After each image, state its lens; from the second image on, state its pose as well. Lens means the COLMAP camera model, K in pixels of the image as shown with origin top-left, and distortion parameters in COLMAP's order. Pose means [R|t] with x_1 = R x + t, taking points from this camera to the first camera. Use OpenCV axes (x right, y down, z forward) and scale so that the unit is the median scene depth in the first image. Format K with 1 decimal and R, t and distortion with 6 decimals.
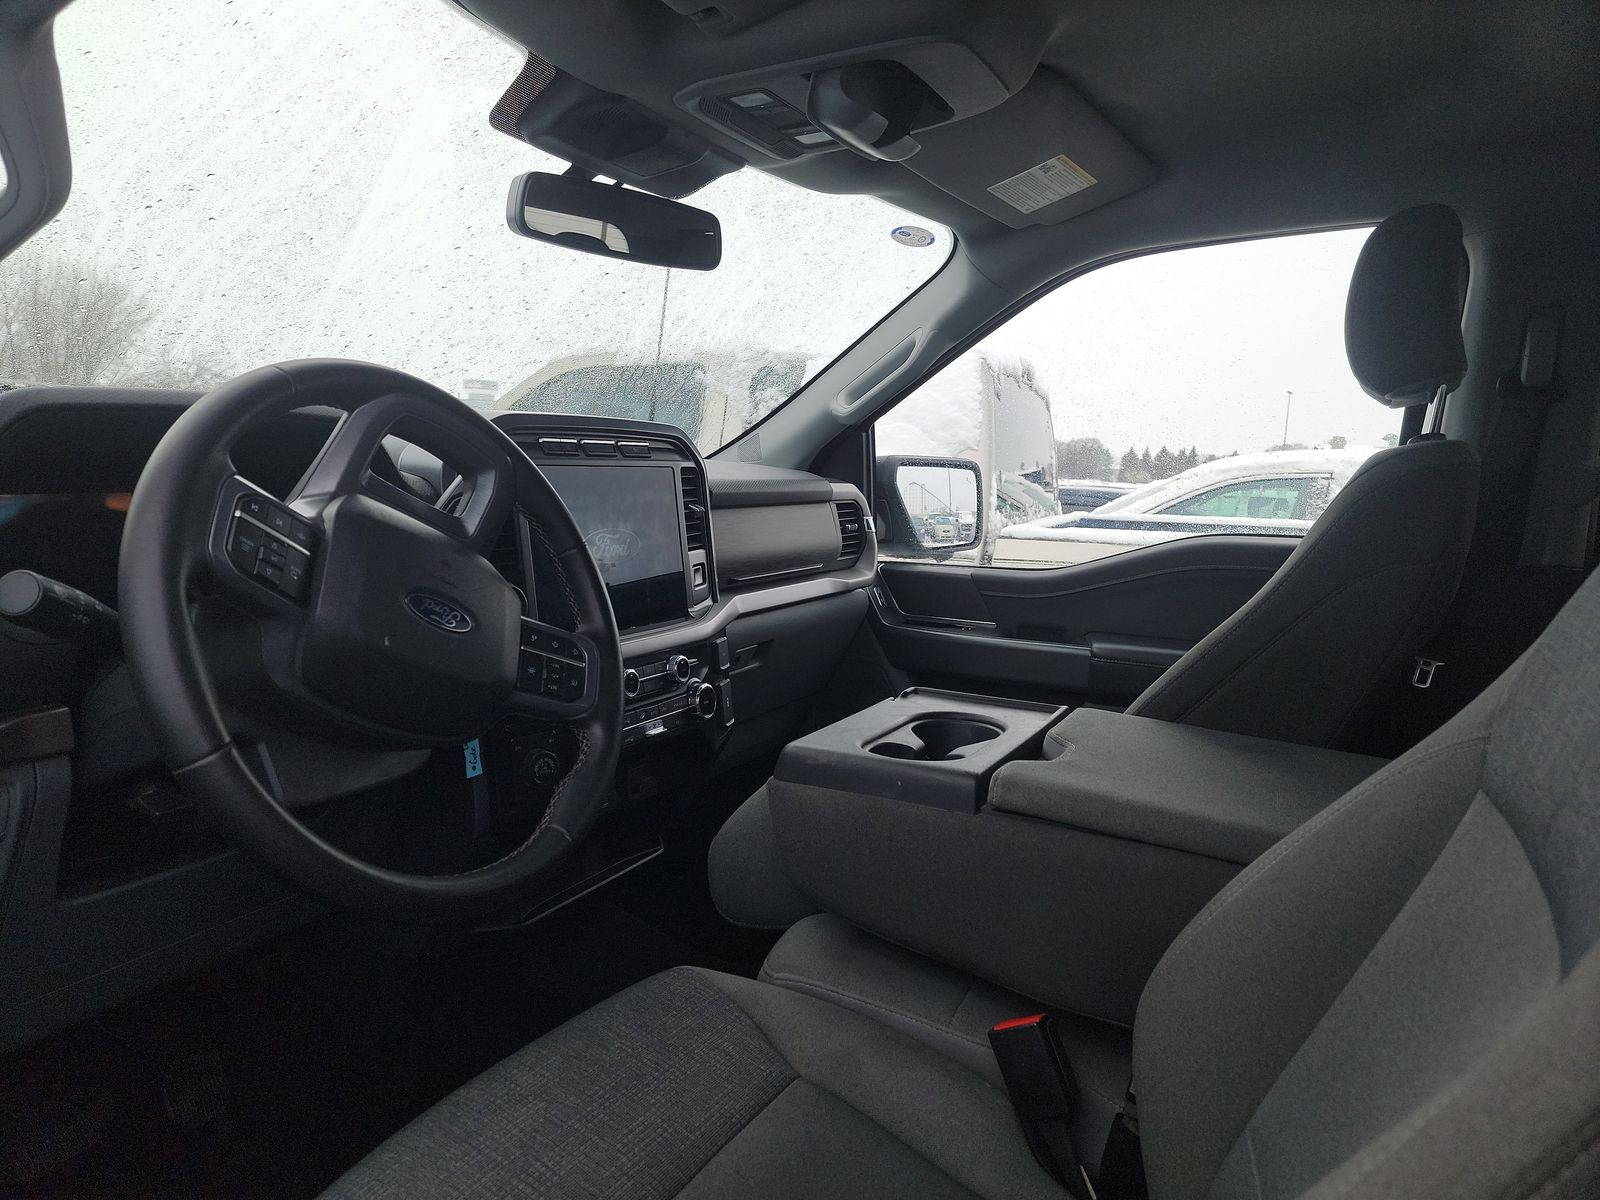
lens RADIAL K [[1100.5, 0, 808.0], [0, 1100.5, 614.4], [0, 0, 1]] dist [0.077284, -0.073247]
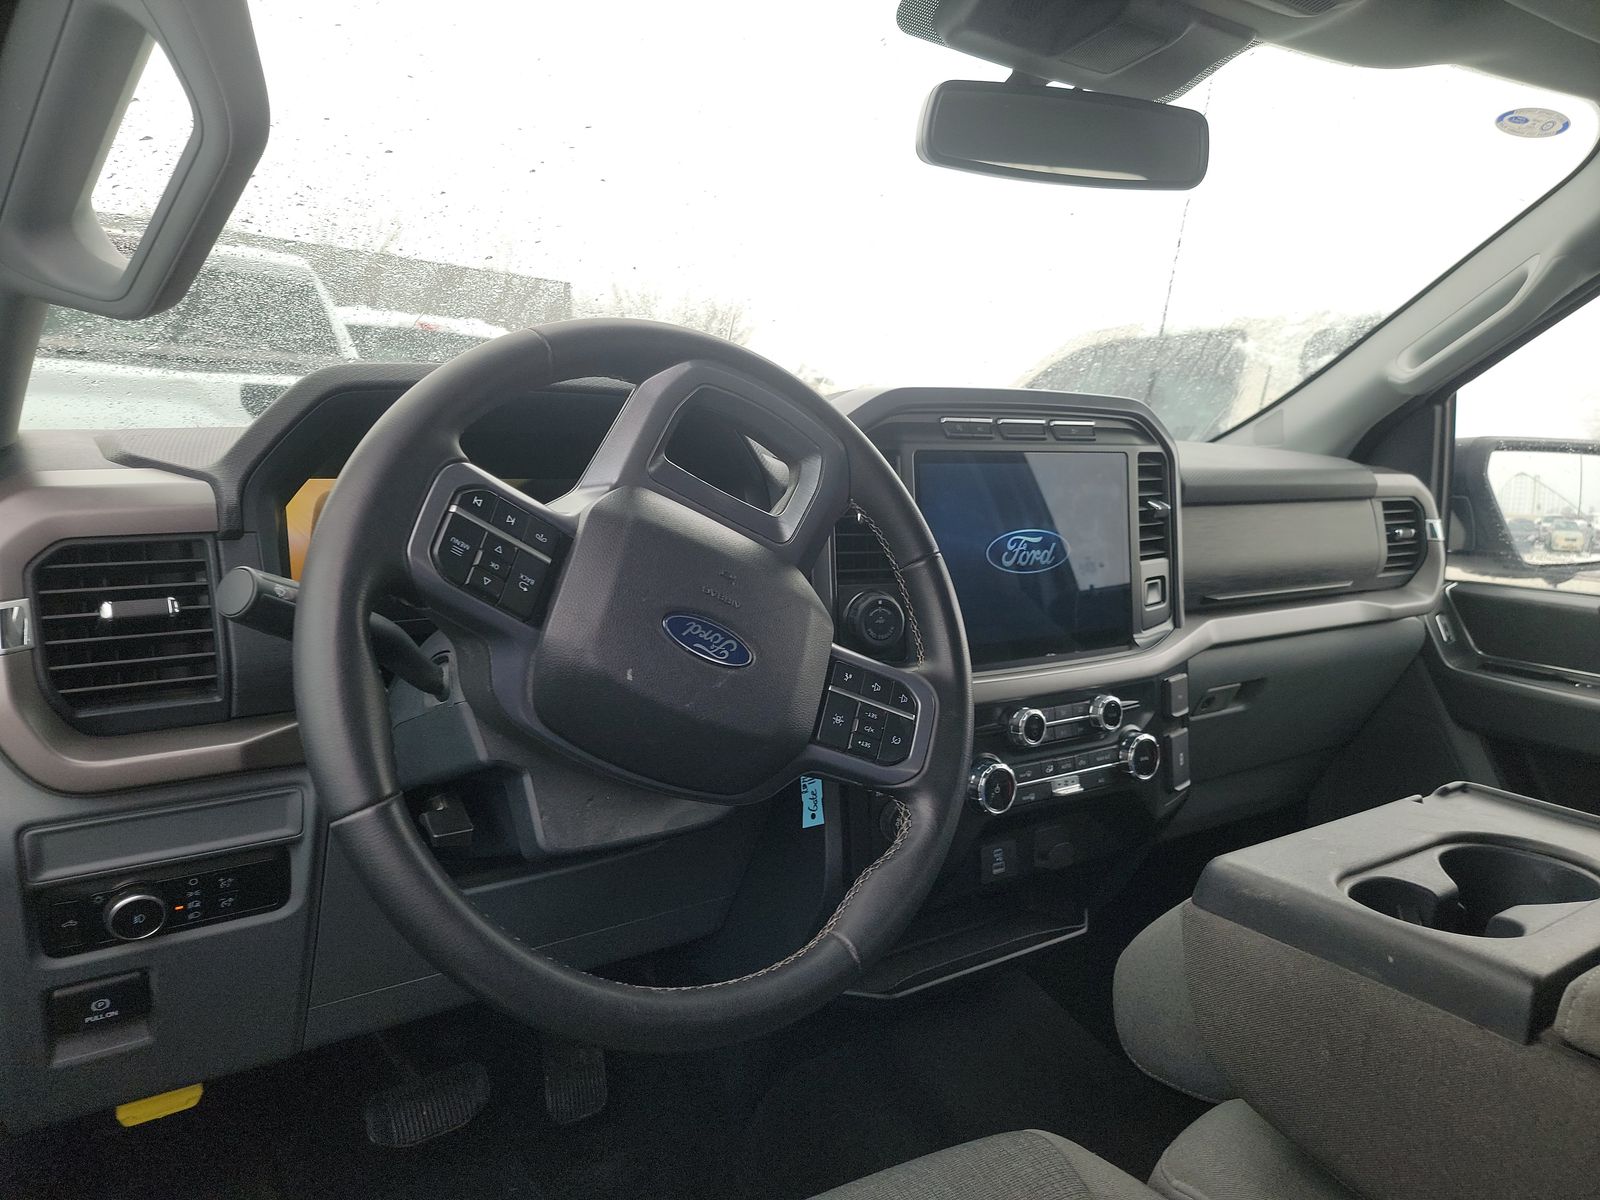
lens RADIAL K [[1100.5, 0, 808.0], [0, 1100.5, 614.4], [0, 0, 1]] dist [0.077284, -0.073247]
pose [[0.883448, 0.073807, -0.462680, 0.051505], [-0.067533, 0.997262, 0.030135, -0.028496], [0.463637, 0.004623, 0.886013, 0.206568]]
